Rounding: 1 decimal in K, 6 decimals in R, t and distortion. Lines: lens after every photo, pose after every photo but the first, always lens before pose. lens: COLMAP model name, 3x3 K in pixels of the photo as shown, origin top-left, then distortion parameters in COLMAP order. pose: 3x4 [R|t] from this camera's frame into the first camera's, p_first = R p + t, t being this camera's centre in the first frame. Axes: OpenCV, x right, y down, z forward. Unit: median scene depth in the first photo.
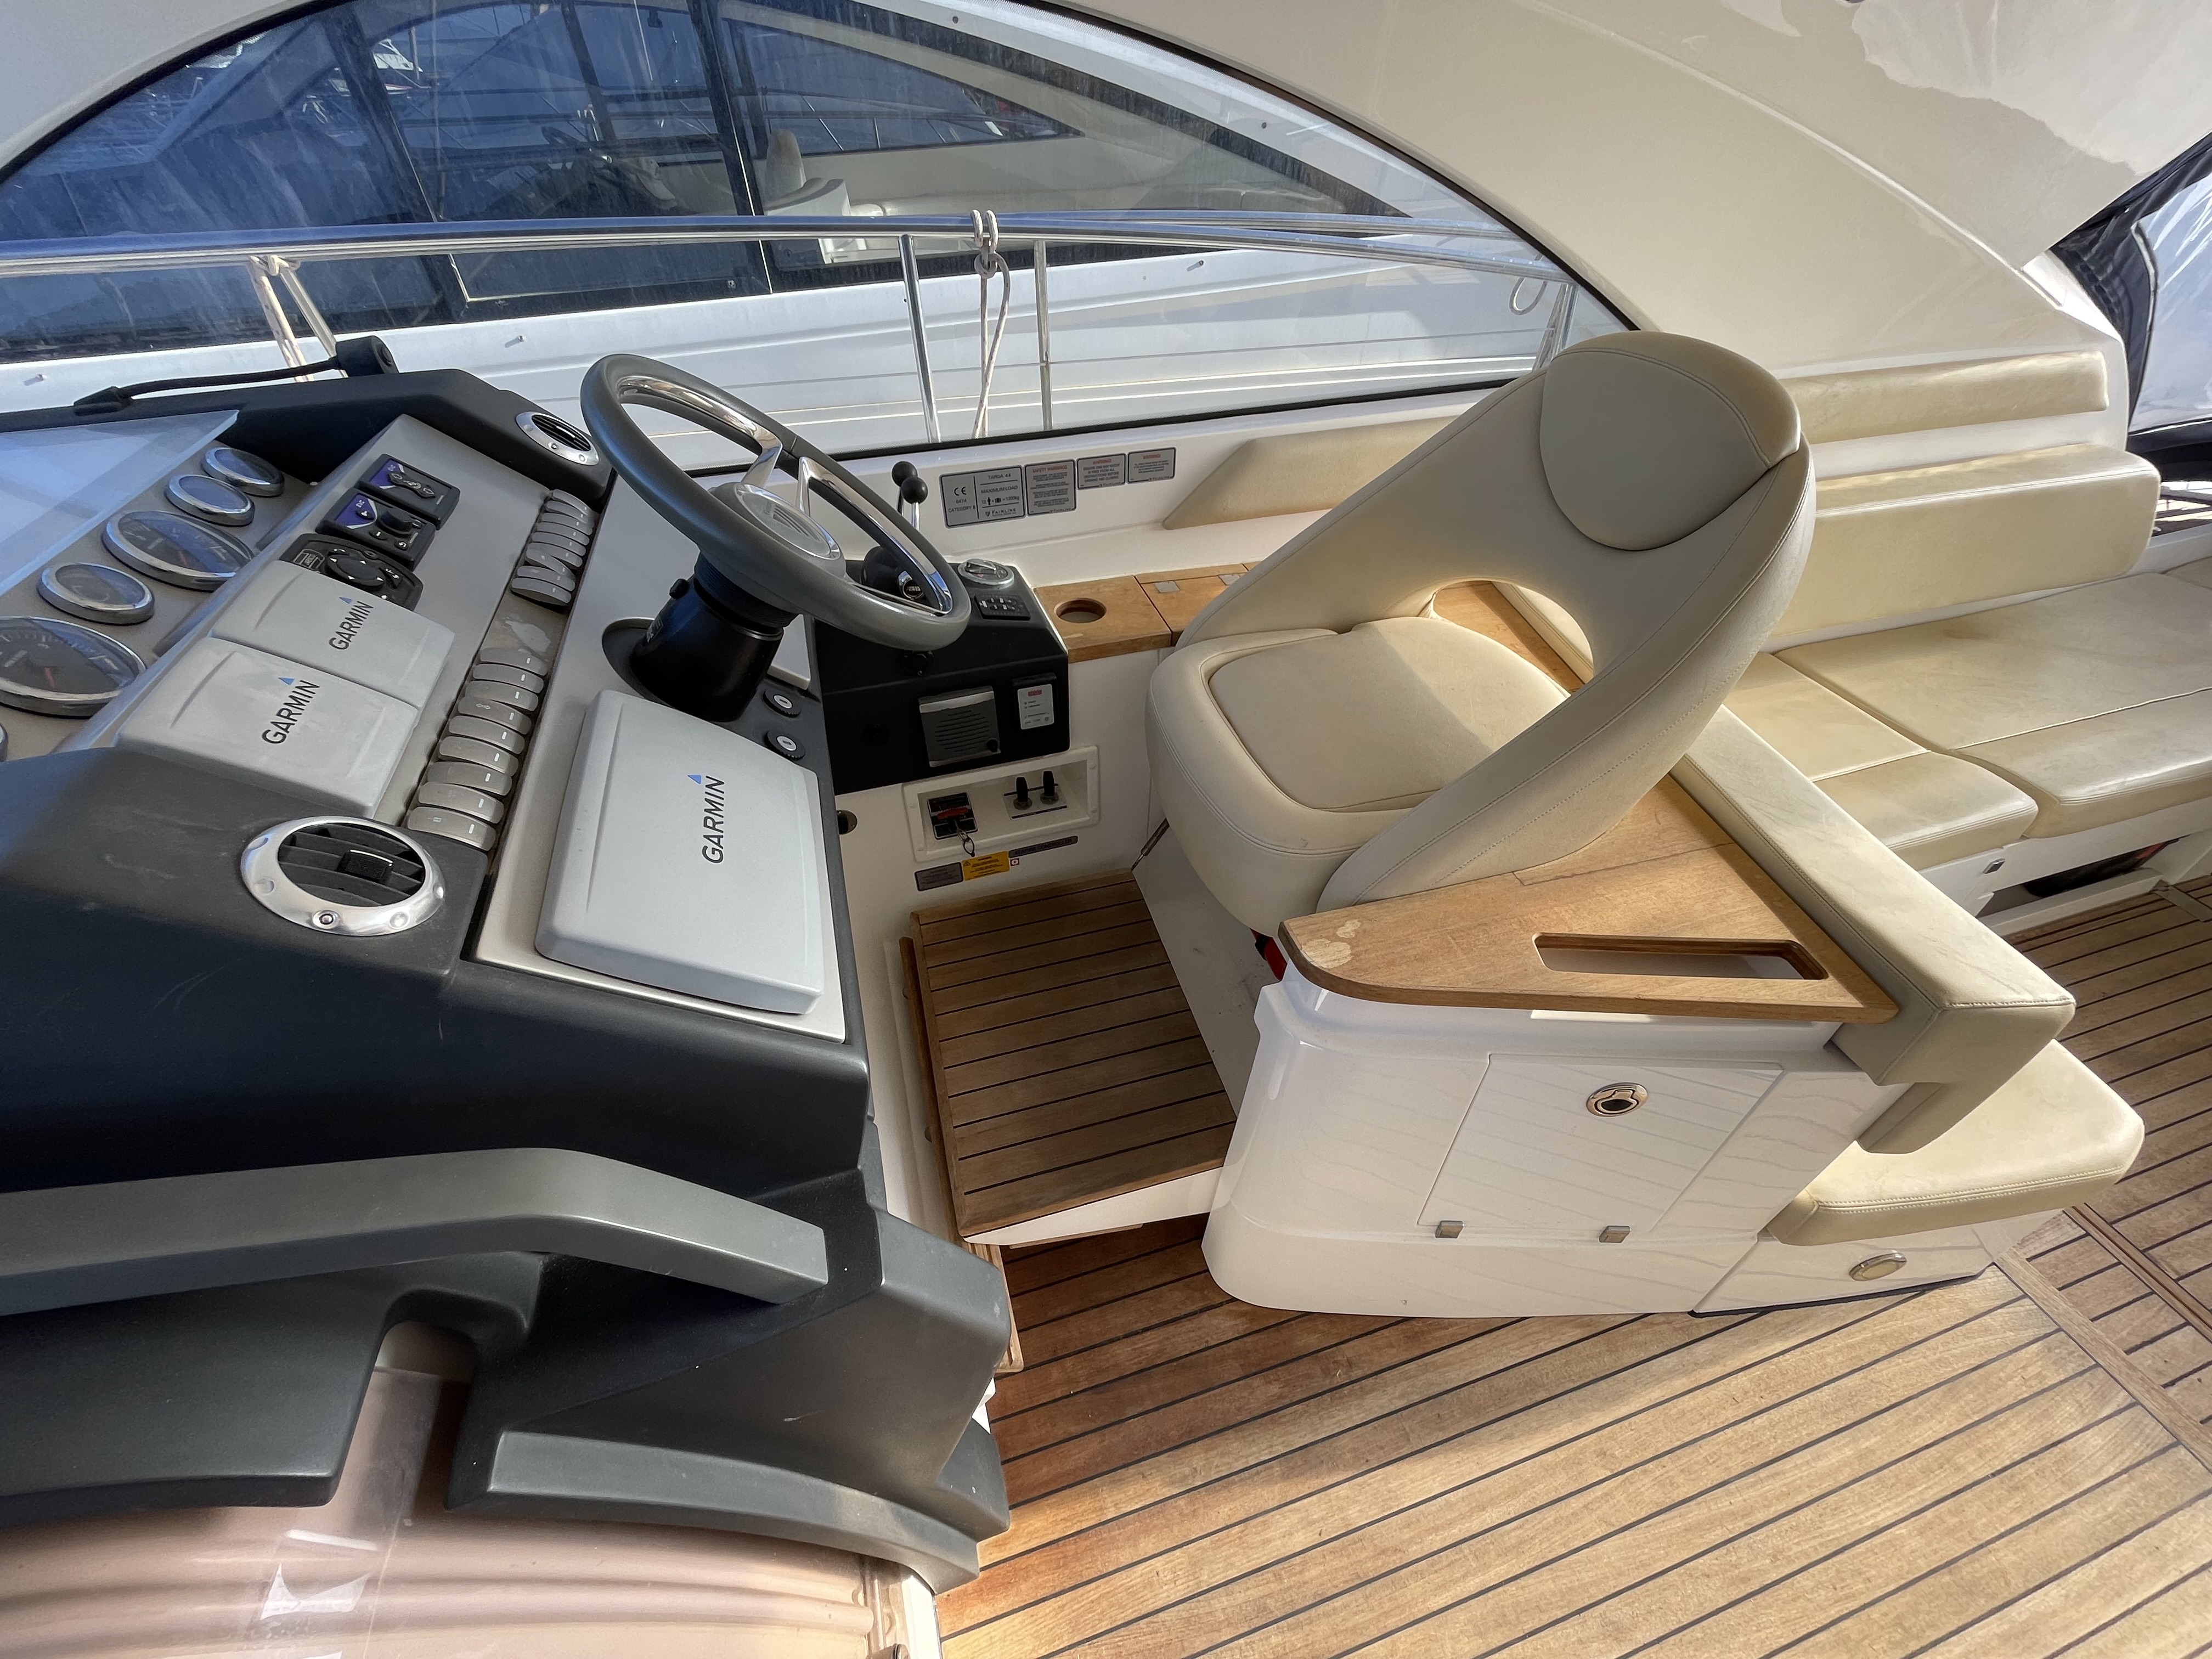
lens RADIAL K [[893.8, 0, 1102.9], [0, 893.8, 823.2], [0, 0, 1]] dist [-0.001221, -0.000893]
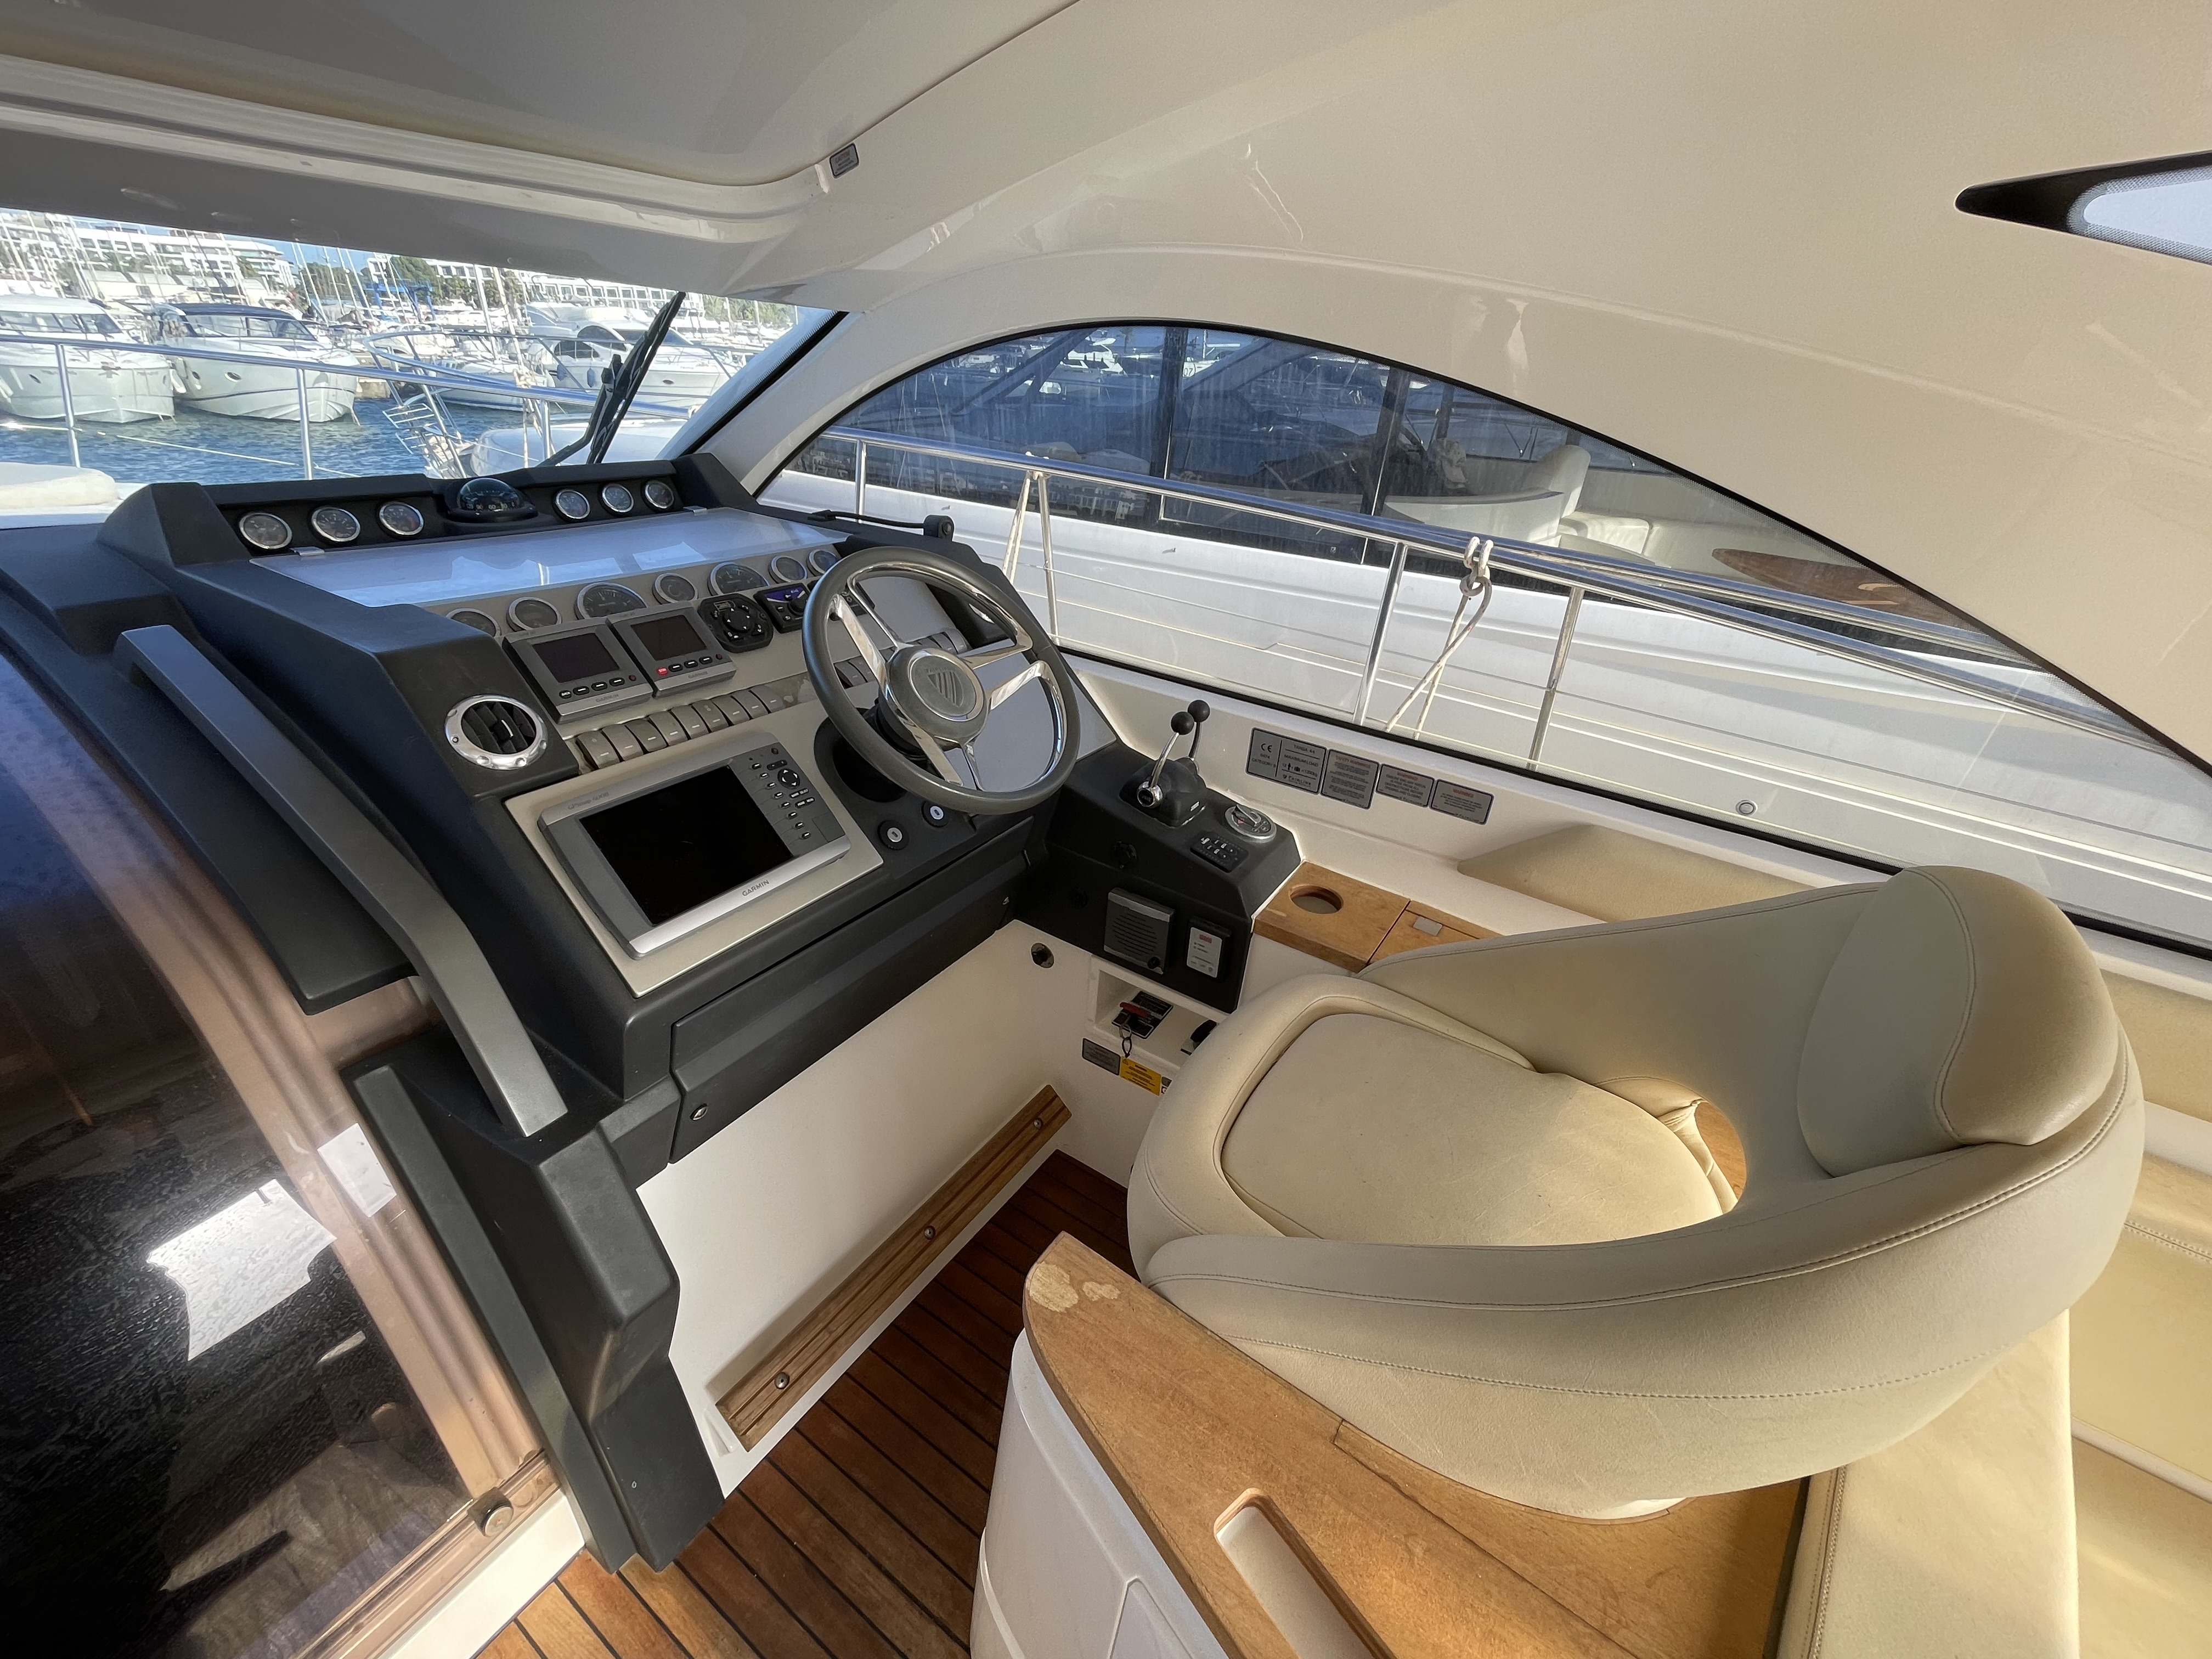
lens RADIAL K [[893.8, 0, 1090.0], [0, 893.8, 819.8], [0, 0, 1]] dist [-0.001221, -0.000893]
pose [[0.636966, 0.408199, -0.653948, 0.430768], [-0.559450, 0.828397, -0.027830, -0.151418], [0.530369, 0.383578, 0.756027, 0.116173]]
